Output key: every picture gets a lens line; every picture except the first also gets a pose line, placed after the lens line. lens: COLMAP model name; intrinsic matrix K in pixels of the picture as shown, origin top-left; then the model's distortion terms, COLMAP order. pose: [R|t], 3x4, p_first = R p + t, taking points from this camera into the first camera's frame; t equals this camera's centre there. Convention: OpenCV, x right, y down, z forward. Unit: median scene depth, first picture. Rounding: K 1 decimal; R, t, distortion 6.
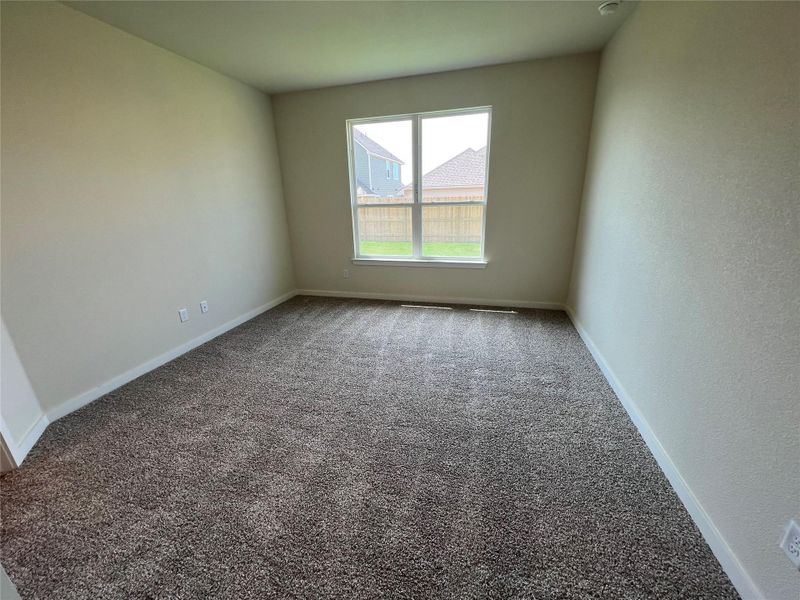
lens RADIAL K [[315.9, 0, 399.7], [0, 315.9, 301.1], [0, 0, 1]] dist [-0.000596, 0.000090]
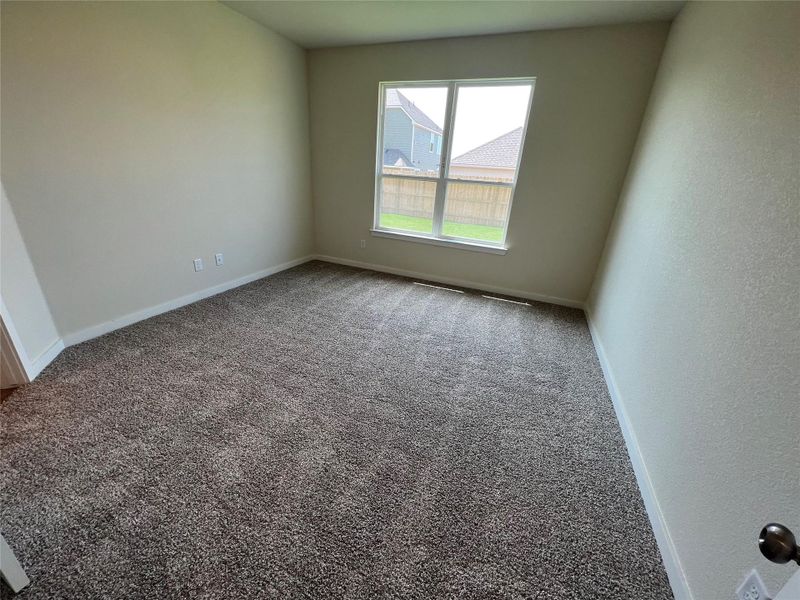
lens RADIAL K [[315.9, 0, 398.3], [0, 315.9, 300.0], [0, 0, 1]] dist [-0.000596, 0.000090]
pose [[0.988171, 0.130764, -0.080118, 0.101281], [-0.124833, 0.989335, 0.075051, -0.001892], [0.089077, -0.064162, 0.993956, 0.030083]]
